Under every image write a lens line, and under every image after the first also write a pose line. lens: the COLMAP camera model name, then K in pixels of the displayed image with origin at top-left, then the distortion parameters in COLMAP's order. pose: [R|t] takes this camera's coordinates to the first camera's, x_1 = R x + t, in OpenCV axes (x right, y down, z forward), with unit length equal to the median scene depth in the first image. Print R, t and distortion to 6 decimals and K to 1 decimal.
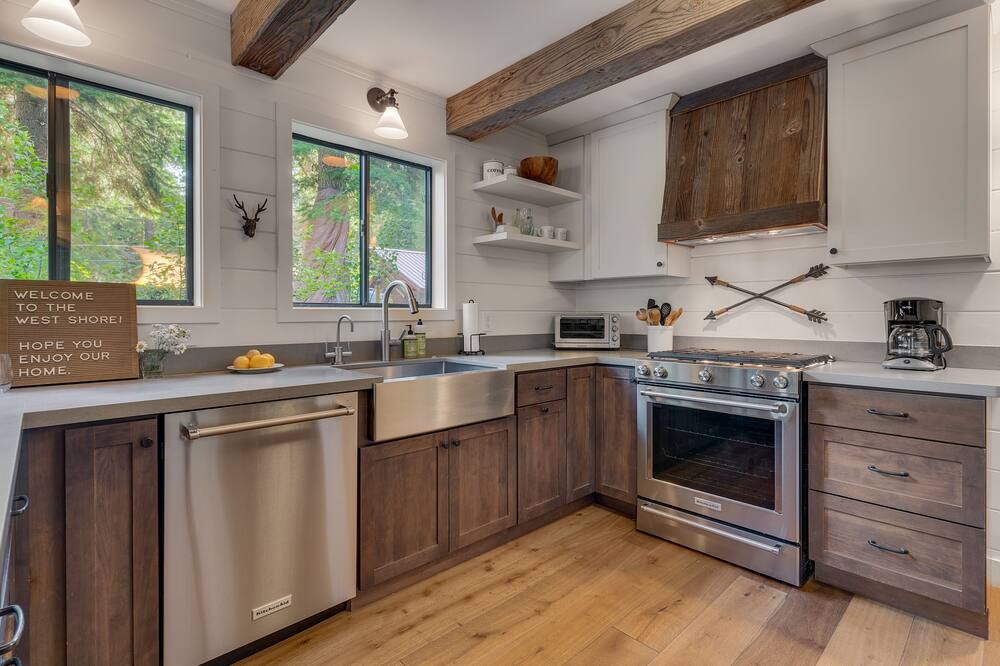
lens RADIAL K [[481.3, 0, 496.9], [0, 481.3, 321.9], [0, 0, 1]] dist [0.000654, -0.000012]
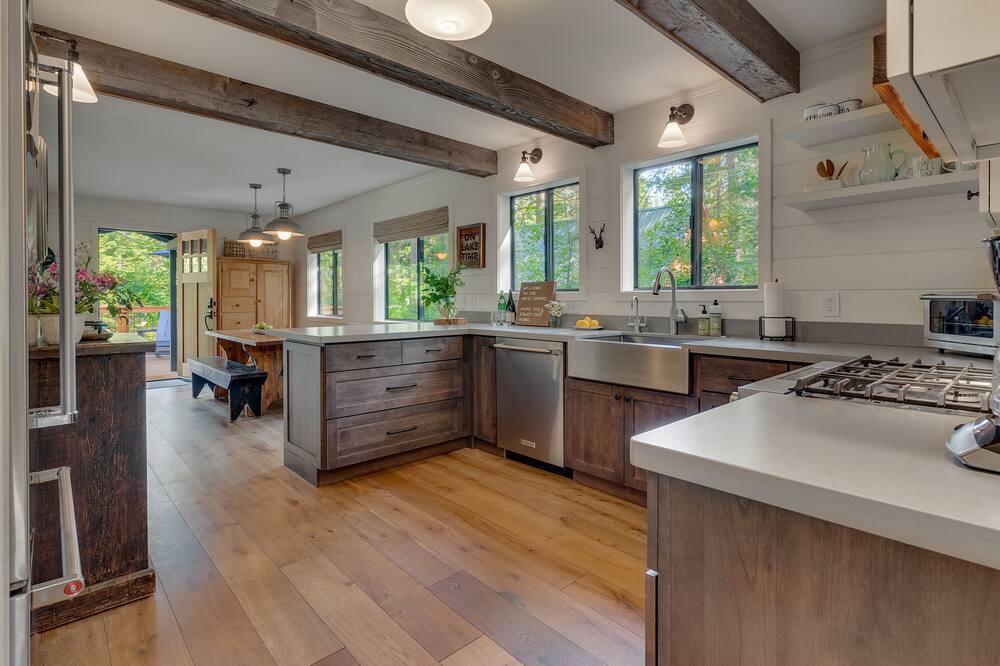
lens RADIAL K [[499.6, 0, 497.2], [0, 499.6, 308.0], [0, 0, 1]] dist [0.000120, -0.000009]
pose [[-0.014992, 0.021153, -0.999664, 1.028739], [-0.013422, 0.999682, 0.021355, -0.005118], [0.999798, 0.013738, -0.014703, 0.581422]]
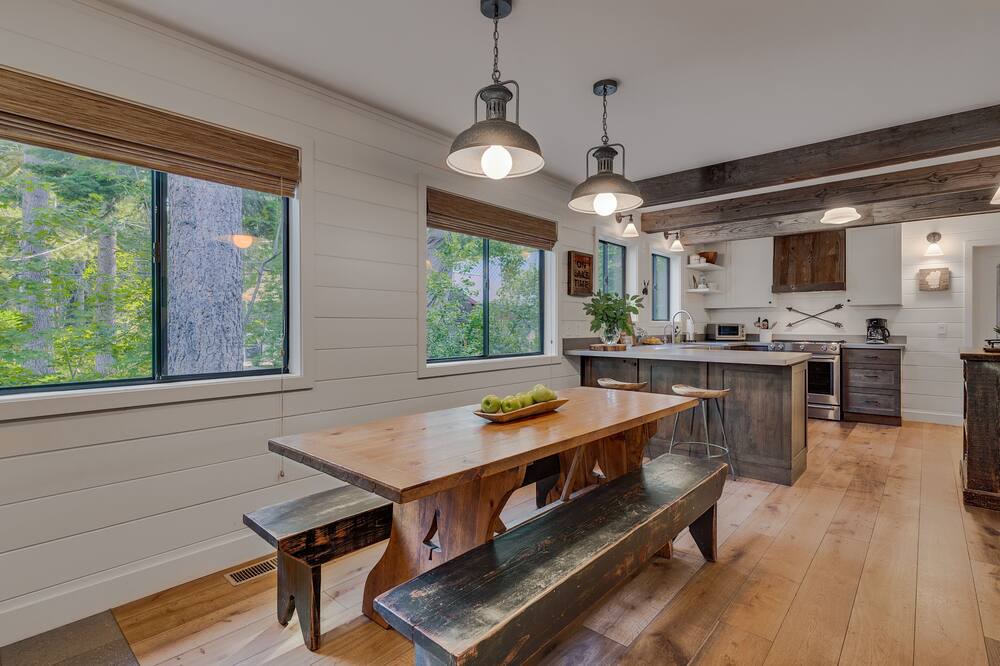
lens RADIAL K [[476.2, 0, 500.0], [0, 476.2, 333.0], [0, 0, 1]] dist [0.001363, 0.000012]
pose [[0.996585, -0.000914, 0.082564, -1.308222], [0.001017, 0.999999, -0.001199, 0.031521], [-0.082563, 0.001279, 0.996585, -1.334940]]
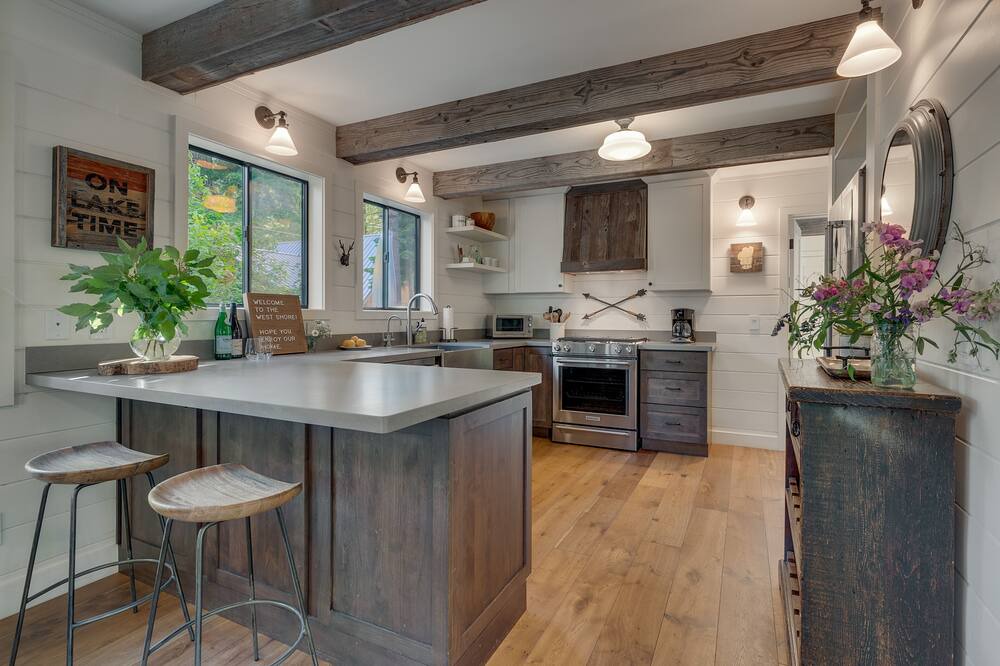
lens RADIAL K [[487.3, 0, 504.4], [0, 487.3, 330.6], [0, 0, 1]] dist [-0.001694, -0.000122]
pose [[0.937496, -0.006101, 0.347941, -0.495780], [0.001615, 0.999912, 0.013180, 0.014673], [-0.347991, -0.011795, 0.937424, -0.592801]]
